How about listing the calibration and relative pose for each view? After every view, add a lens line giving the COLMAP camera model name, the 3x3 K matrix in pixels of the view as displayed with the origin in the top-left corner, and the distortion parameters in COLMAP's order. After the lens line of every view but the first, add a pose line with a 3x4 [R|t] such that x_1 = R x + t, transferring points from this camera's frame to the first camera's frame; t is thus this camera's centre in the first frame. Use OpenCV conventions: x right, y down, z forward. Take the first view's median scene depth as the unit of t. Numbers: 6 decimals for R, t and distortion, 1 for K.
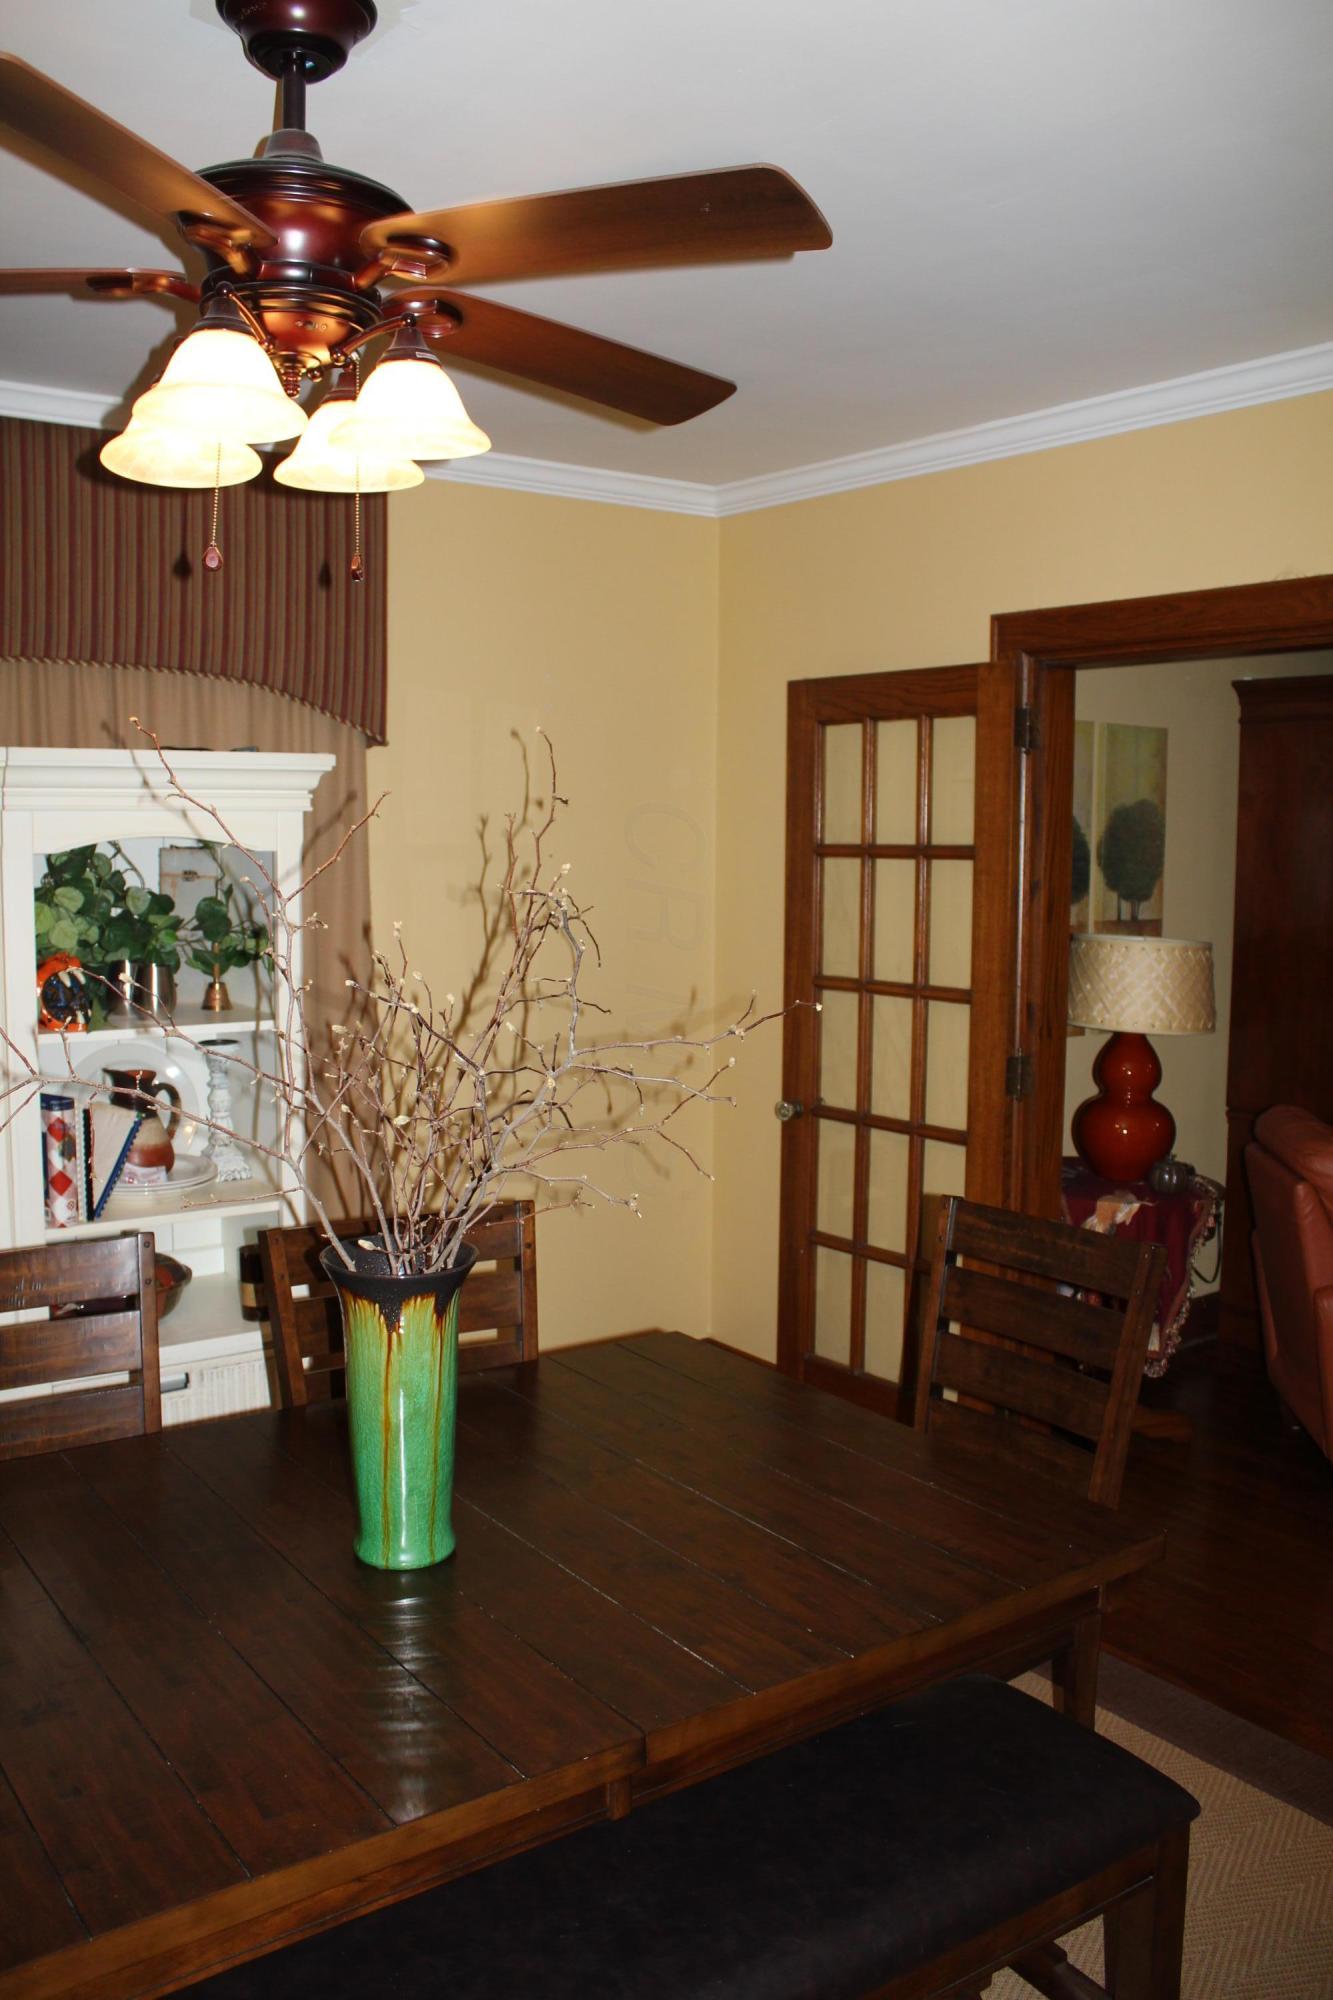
lens RADIAL K [[1645.7, 0, 669.5], [0, 1645.7, 995.3], [0, 0, 1]] dist [-0.169144, 0.153399]
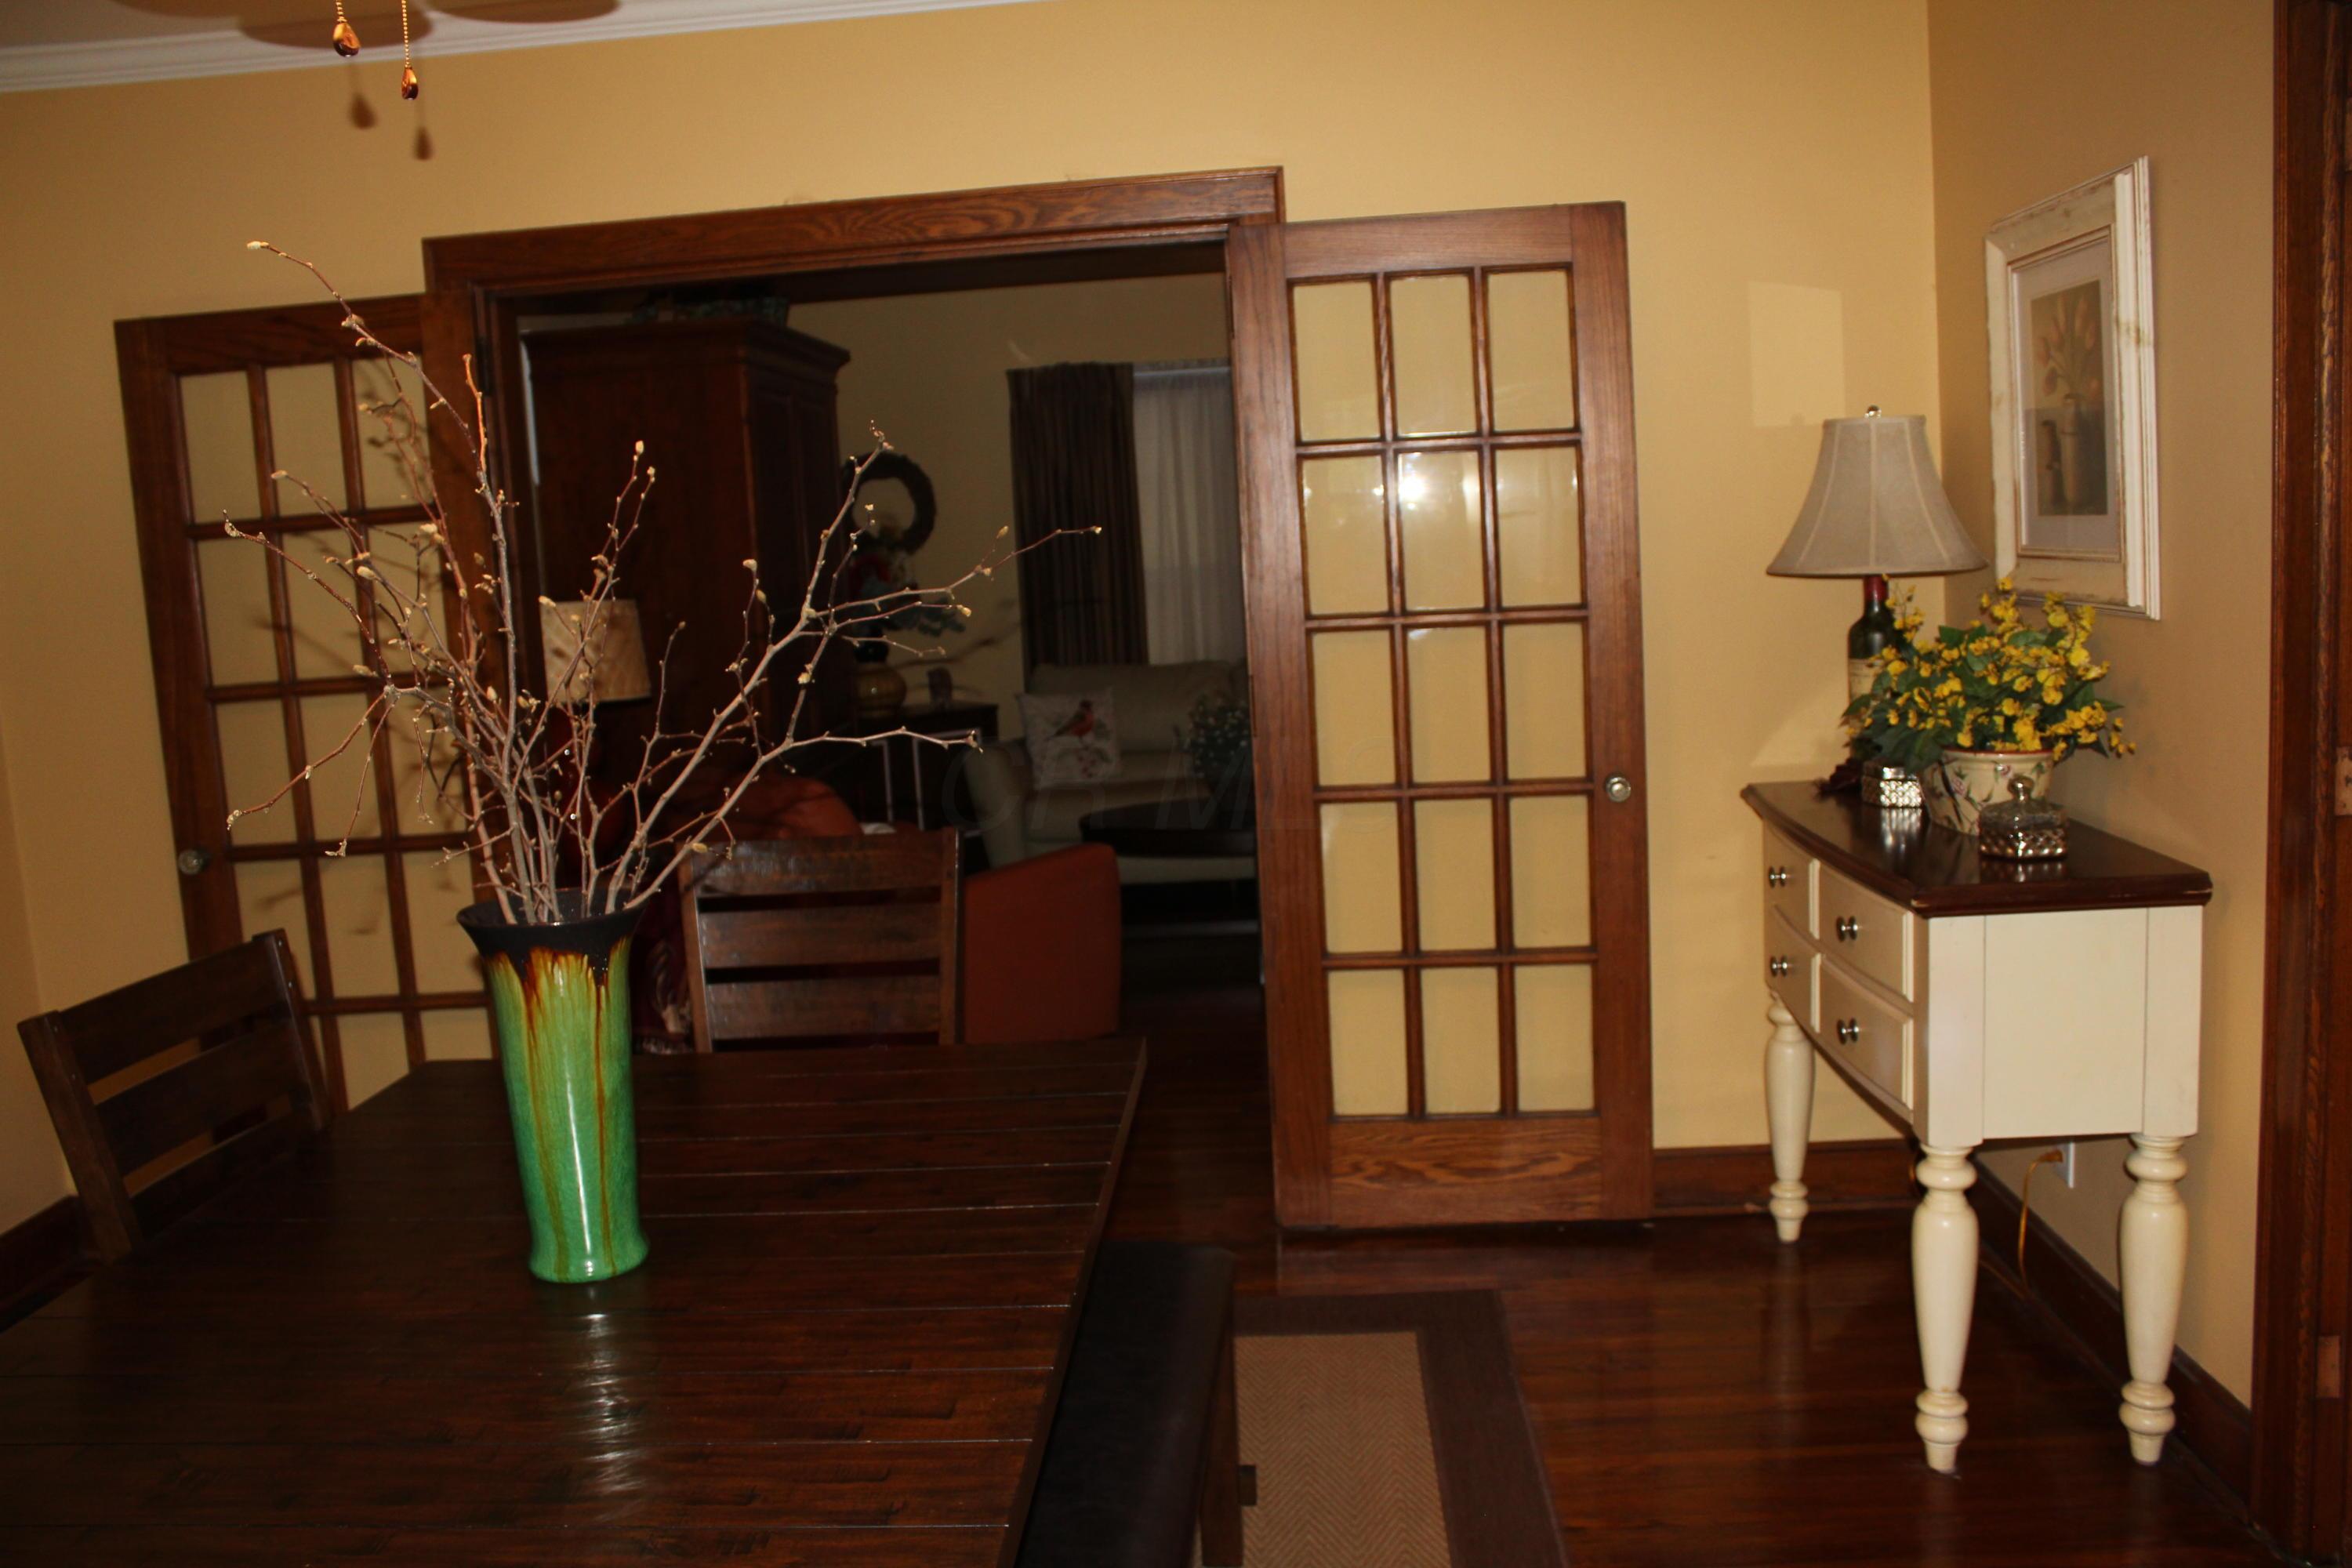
lens RADIAL K [[1935.4, 0, 1166.2], [0, 1935.4, 780.1], [0, 0, 1]] dist [-0.169144, 0.153399]
pose [[0.647087, -0.147279, 0.748055, -0.363664], [0.136760, 0.987673, 0.076155, 0.032853], [-0.750050, 0.053025, 0.659252, 0.056750]]
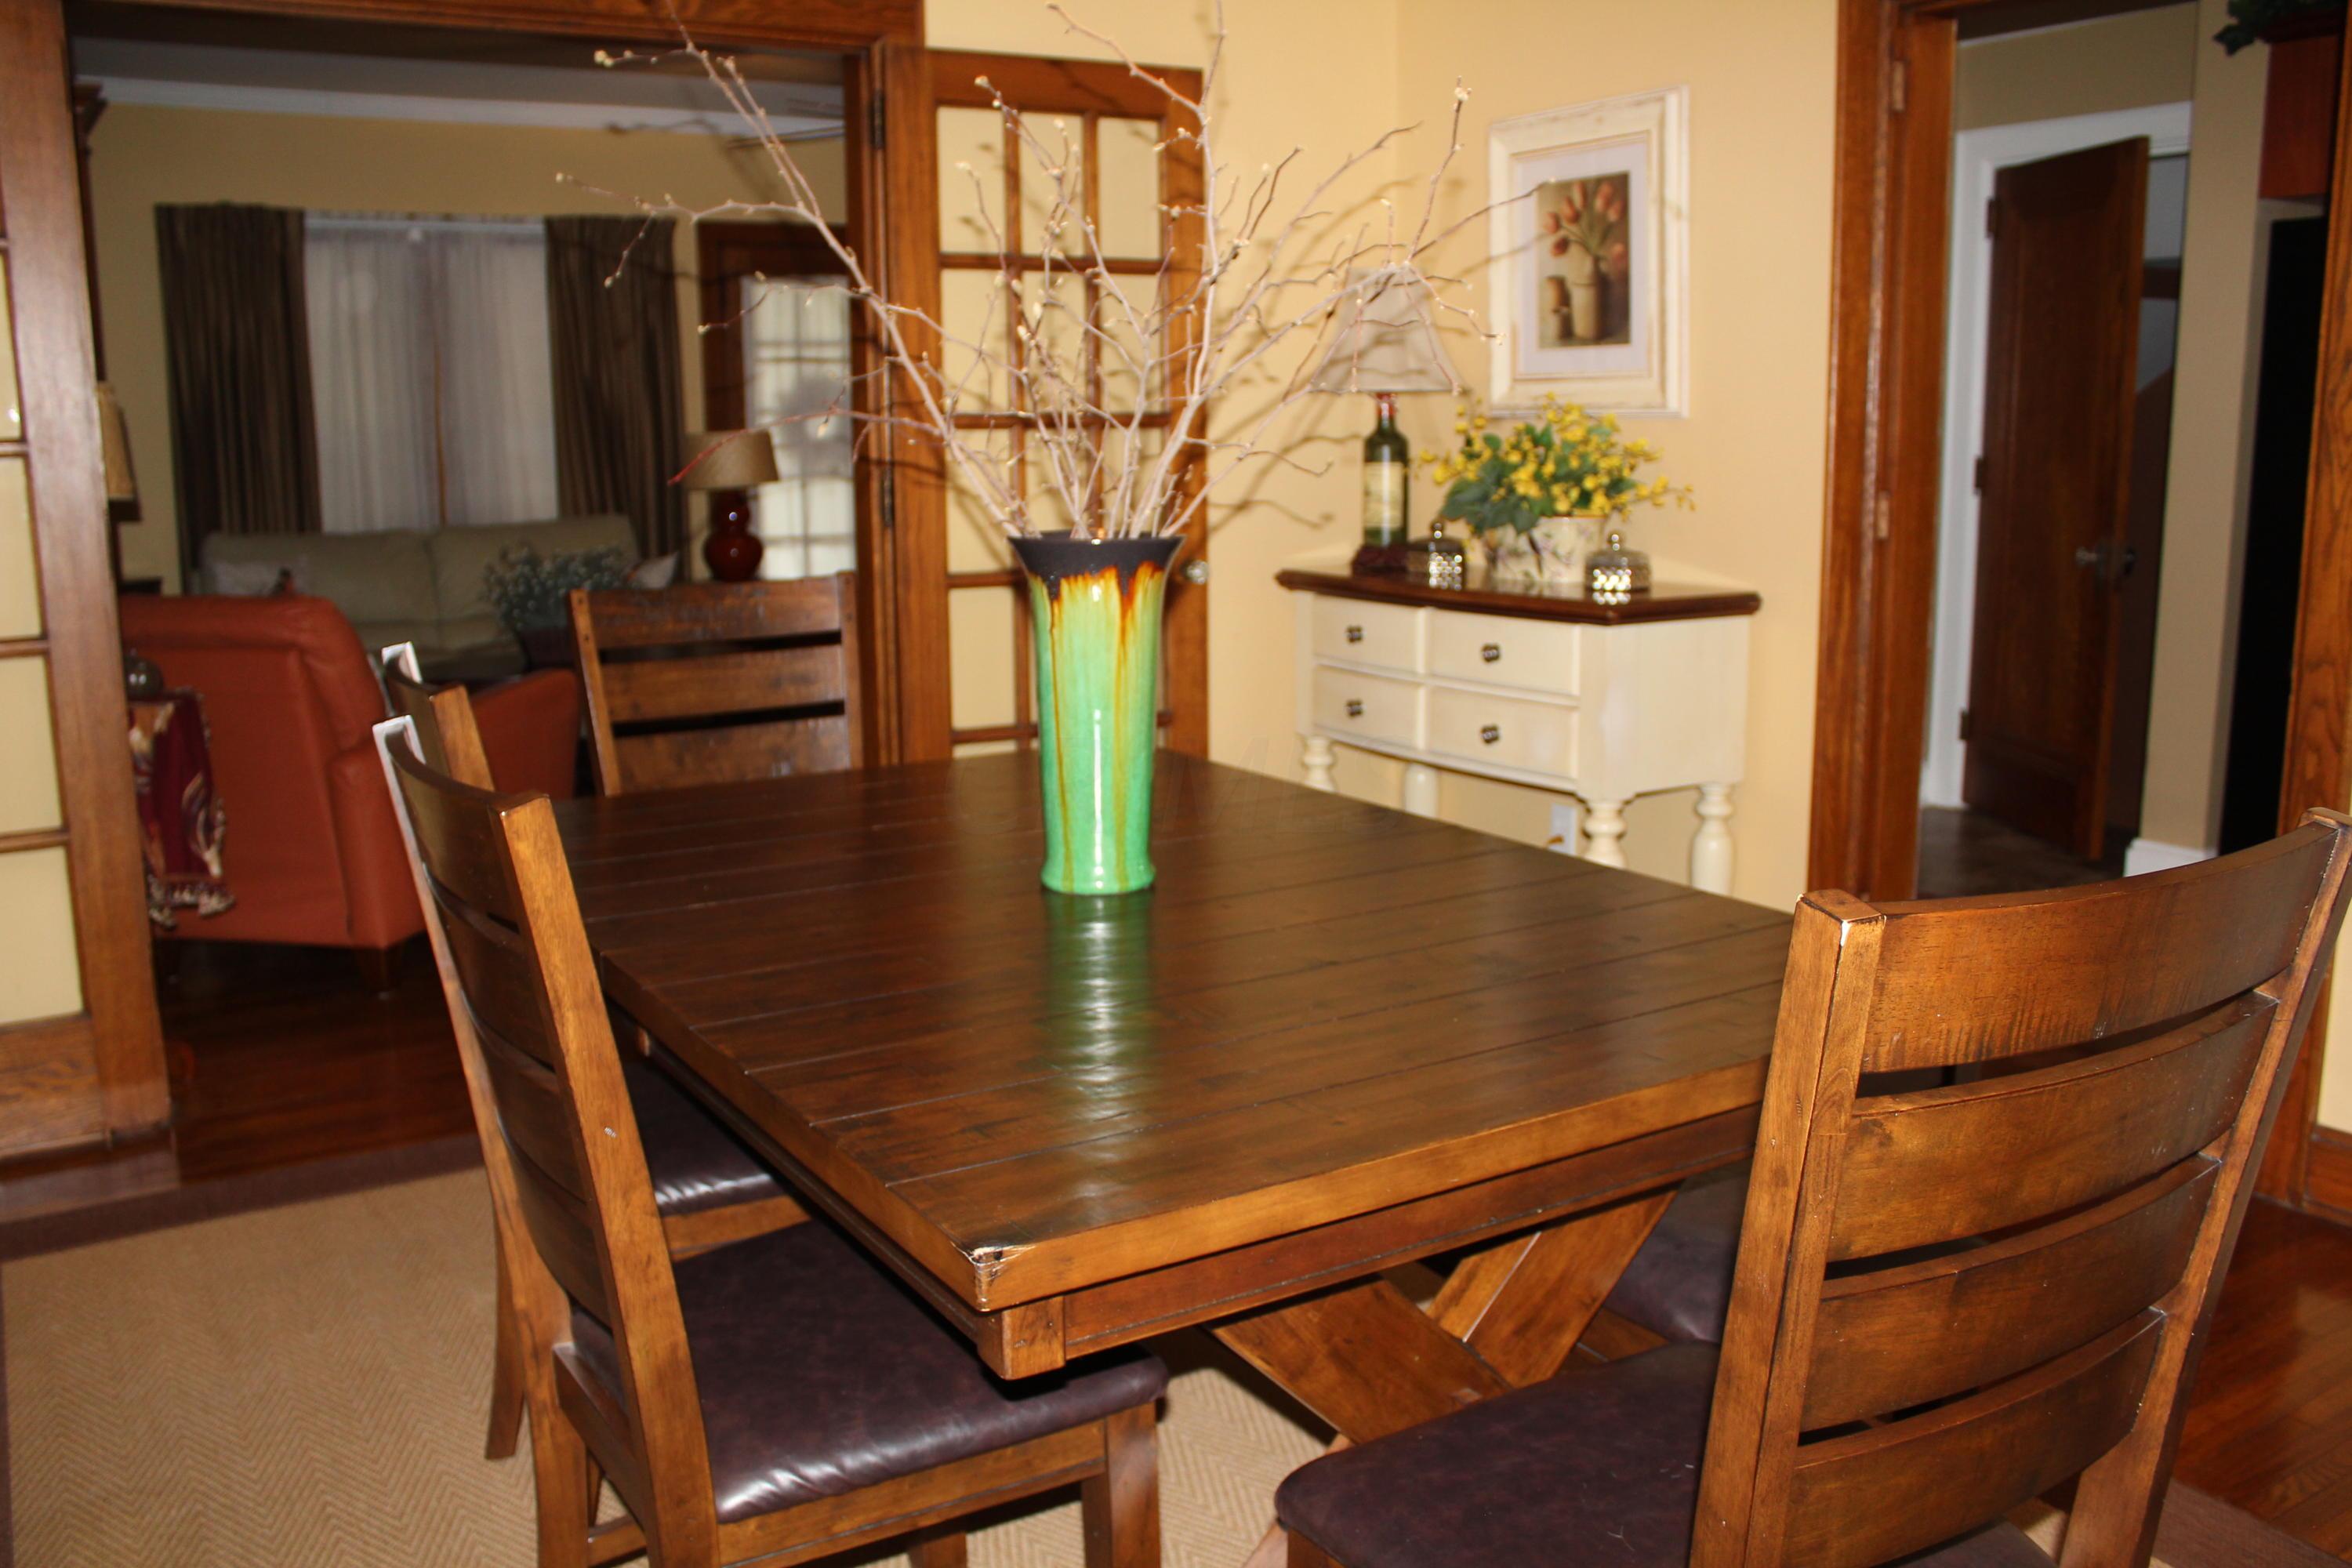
lens RADIAL K [[1935.4, 0, 1166.2], [0, 1935.4, 780.1], [0, 0, 1]] dist [-0.169144, 0.153399]
pose [[0.090013, -0.193215, 0.977019, -0.652580], [0.107700, 0.977137, 0.183315, 0.052992], [-0.990100, 0.088724, 0.108764, 0.460939]]
